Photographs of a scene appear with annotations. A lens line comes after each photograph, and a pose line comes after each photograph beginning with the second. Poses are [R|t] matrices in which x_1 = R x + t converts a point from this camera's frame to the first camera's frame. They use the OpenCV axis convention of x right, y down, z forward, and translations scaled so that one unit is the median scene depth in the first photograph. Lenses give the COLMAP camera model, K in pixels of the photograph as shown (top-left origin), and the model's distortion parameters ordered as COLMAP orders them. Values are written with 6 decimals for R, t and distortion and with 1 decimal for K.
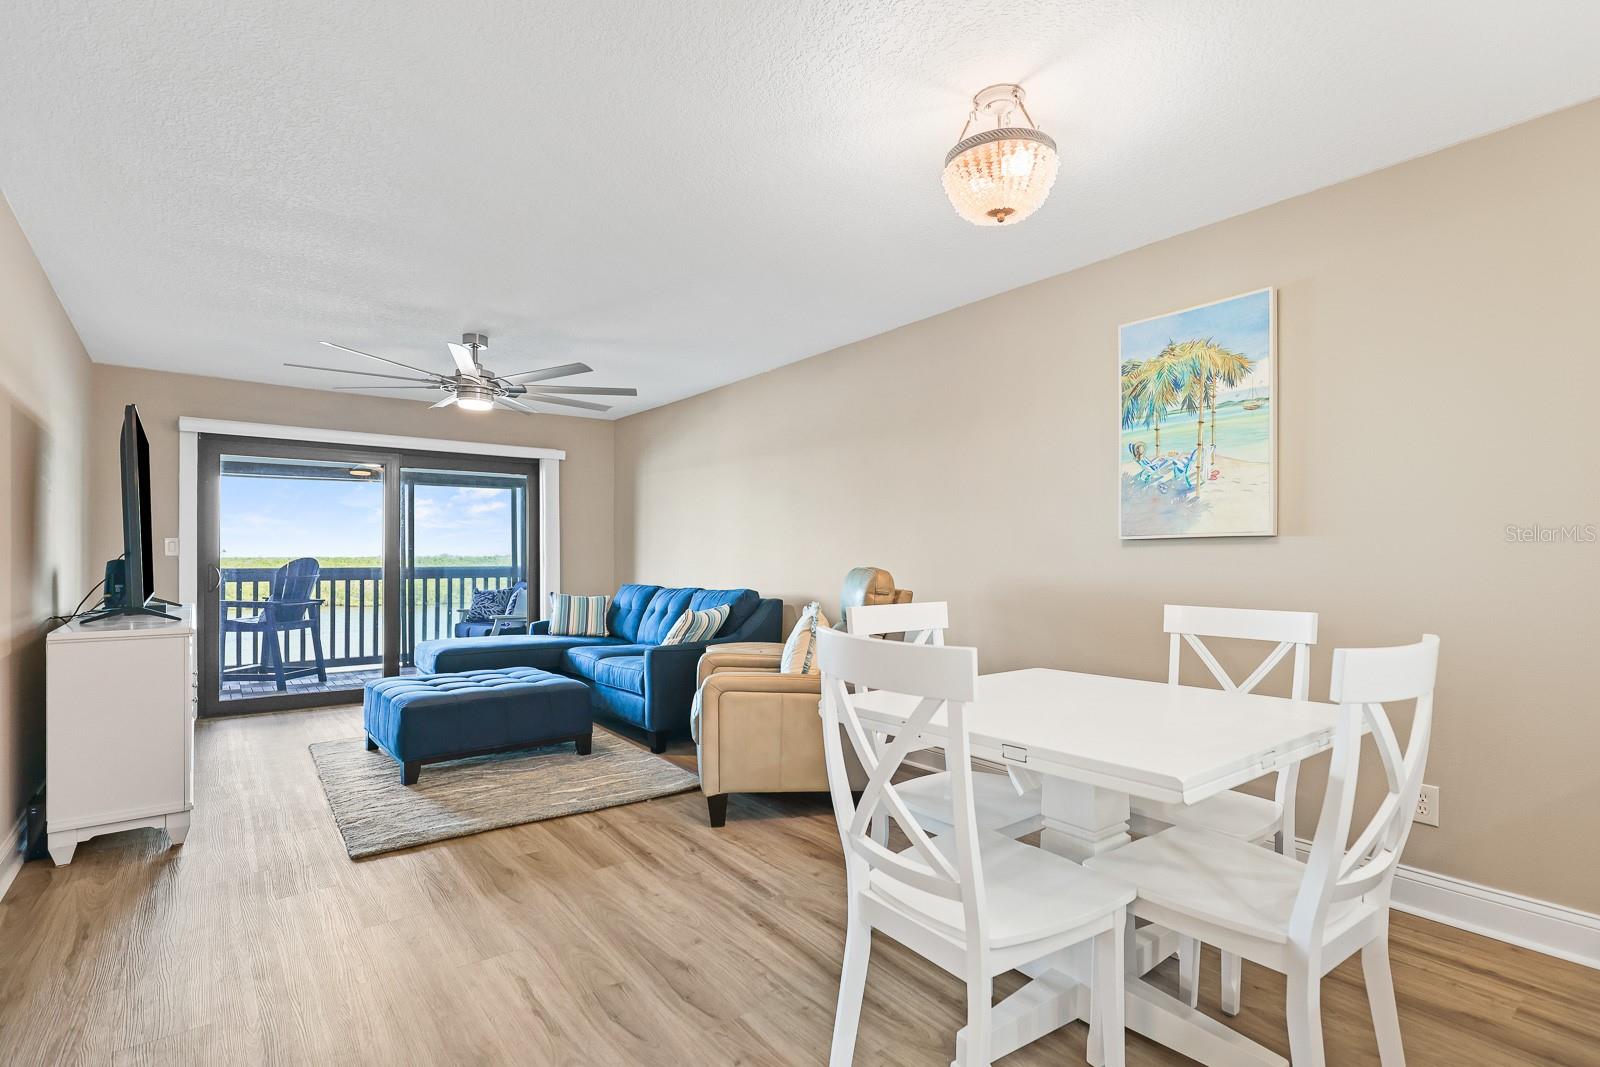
lens RADIAL K [[762.2, 0, 806.2], [0, 762.2, 554.6], [0, 0, 1]] dist [0.001421, -0.000186]
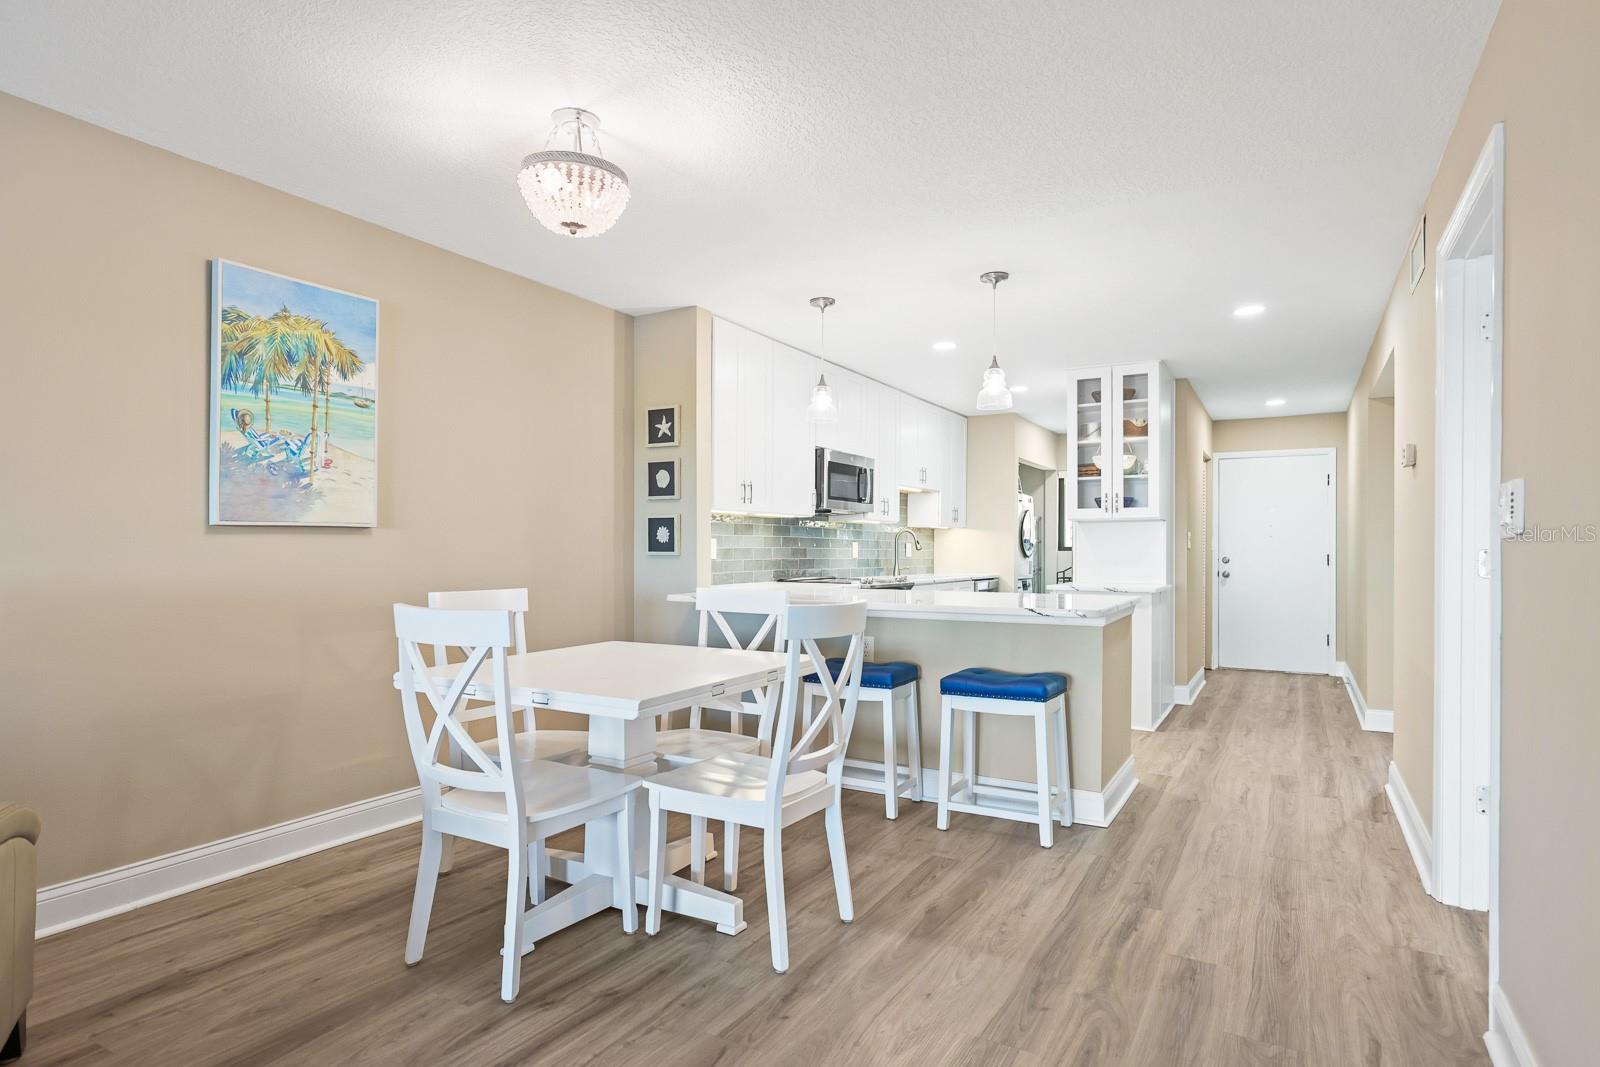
lens RADIAL K [[870.6, 0, 802.2], [0, 870.6, 540.8], [0, 0, 1]] dist [0.001358, 0.000033]
pose [[-0.369182, 0.011330, 0.929288, -0.389883], [-0.002627, 0.999909, -0.013235, 0.004409], [-0.929353, -0.007327, -0.369119, 0.451291]]
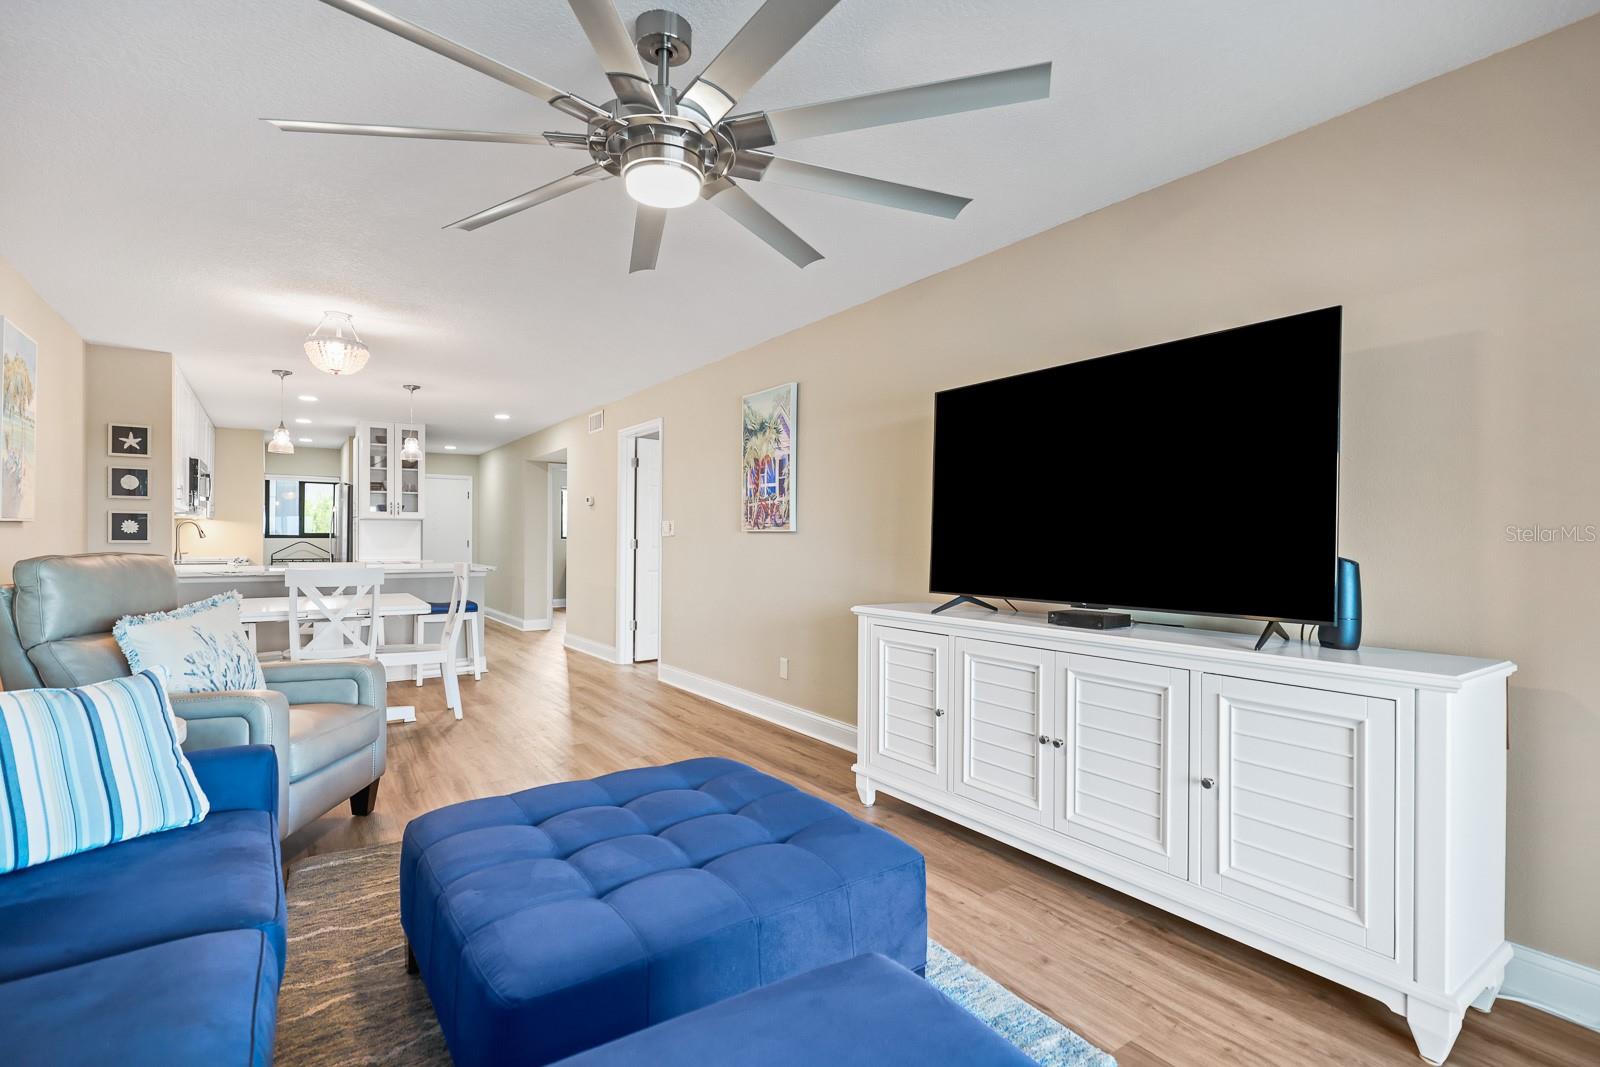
lens RADIAL K [[756.6, 0, 804.4], [0, 756.6, 551.1], [0, 0, 1]] dist [0.005658, 0.000174]
pose [[-0.997759, -0.003774, 0.066810, -0.441325], [-0.002664, 0.999857, 0.016700, -0.000305], [-0.066863, 0.016485, -0.997626, 1.151919]]
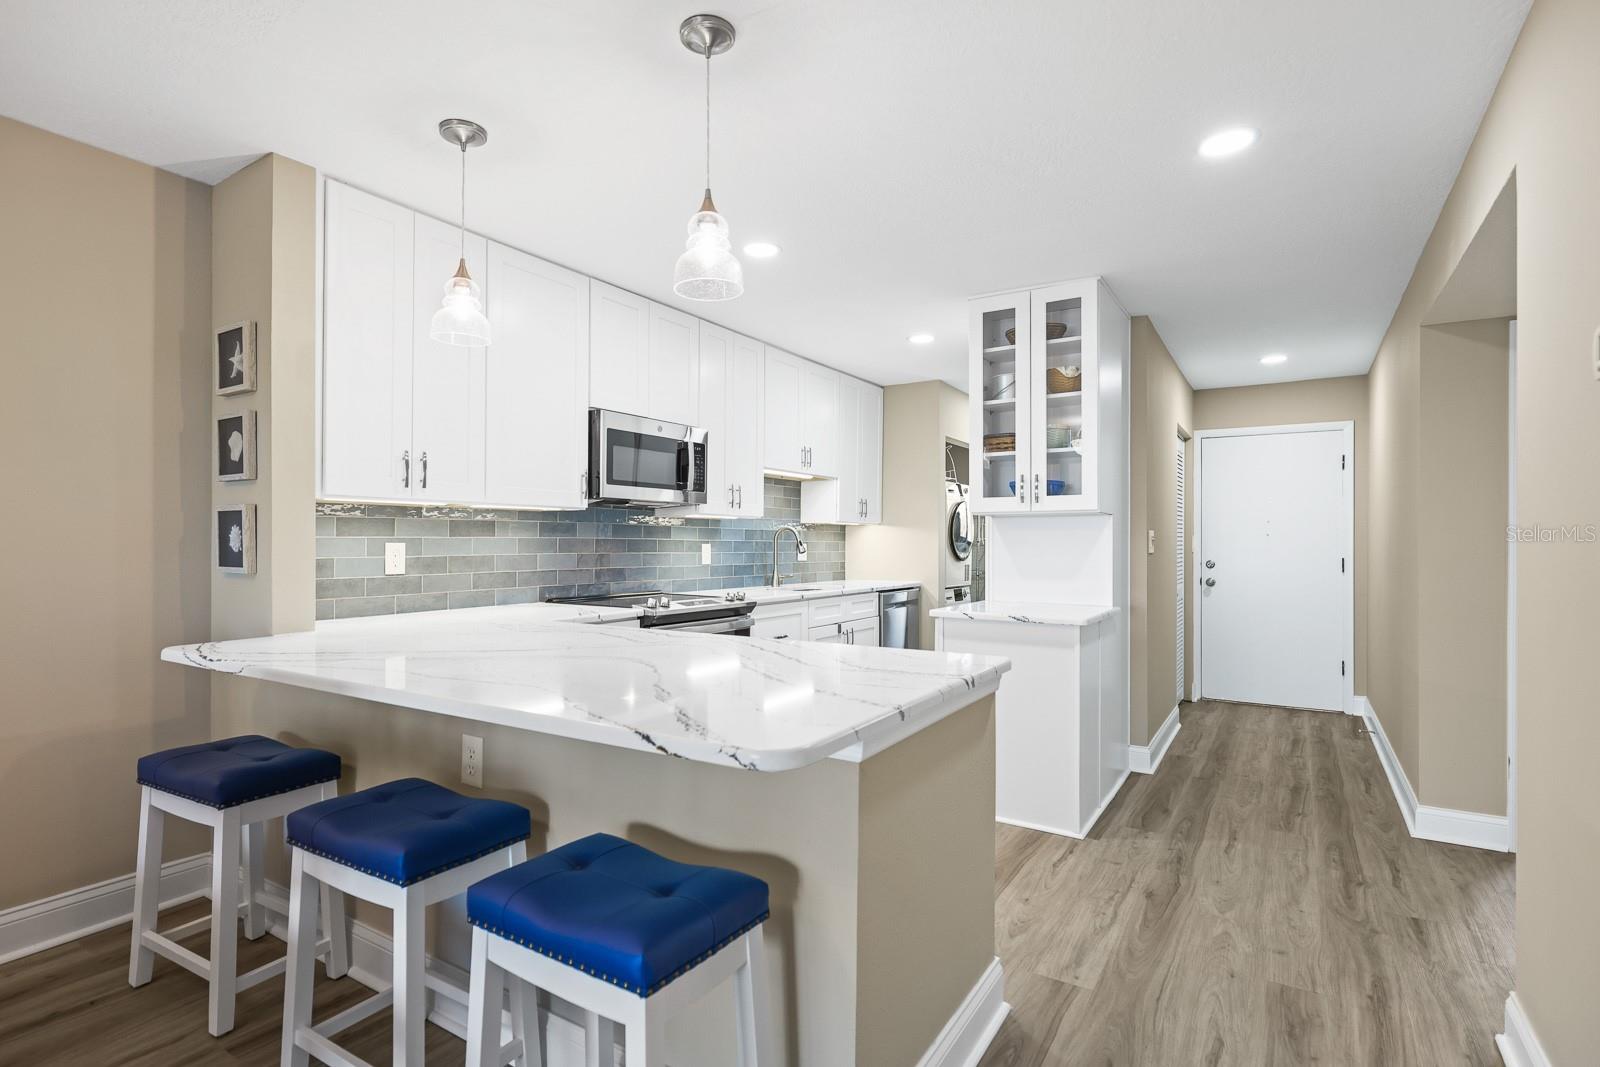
lens RADIAL K [[789.3, 0, 800.0], [0, 789.3, 533.5], [0, 0, 1]] dist [0.000530, -0.000220]
pose [[-0.329263, 0.012356, 0.944157, -0.095143], [-0.002797, 0.999897, -0.014061, -0.010103], [-0.944234, -0.007270, -0.329195, 0.098211]]
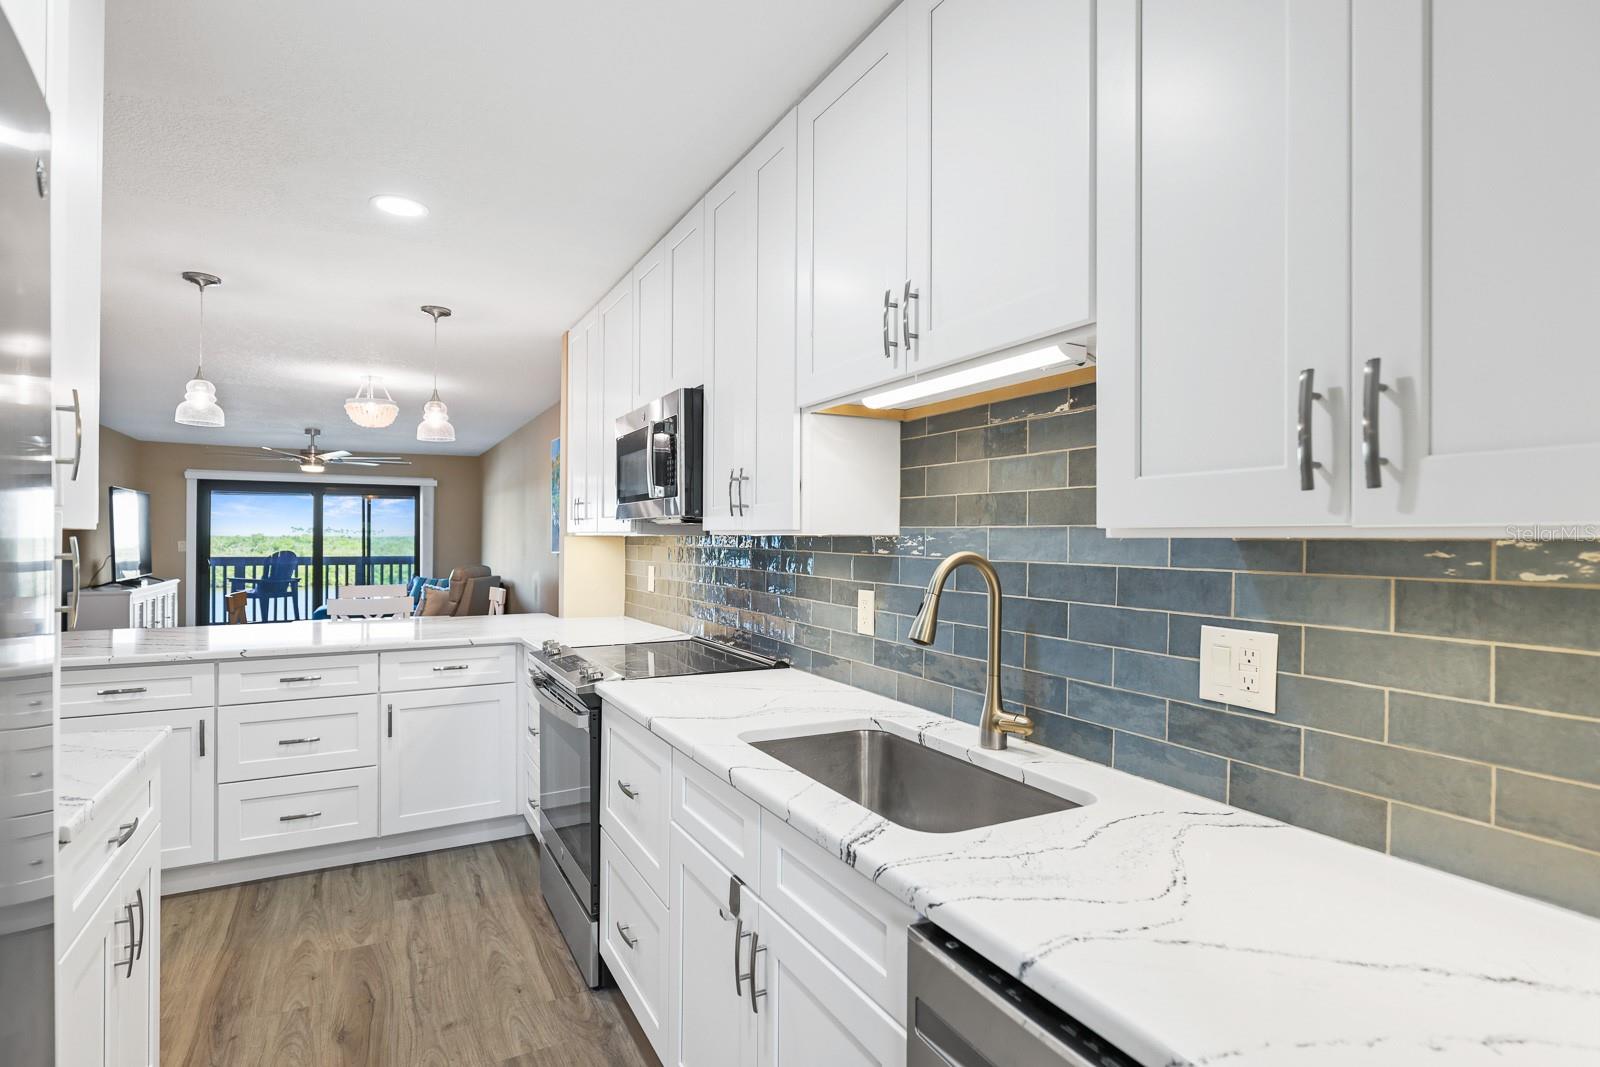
lens RADIAL K [[807.5, 0, 805.6], [0, 807.5, 534.6], [0, 0, 1]] dist [0.000713, -0.000162]
pose [[0.984907, 0.005246, -0.173004, 0.809945], [-0.005642, 0.999982, -0.001803, -0.038947], [0.172991, 0.002752, 0.984920, -0.510811]]
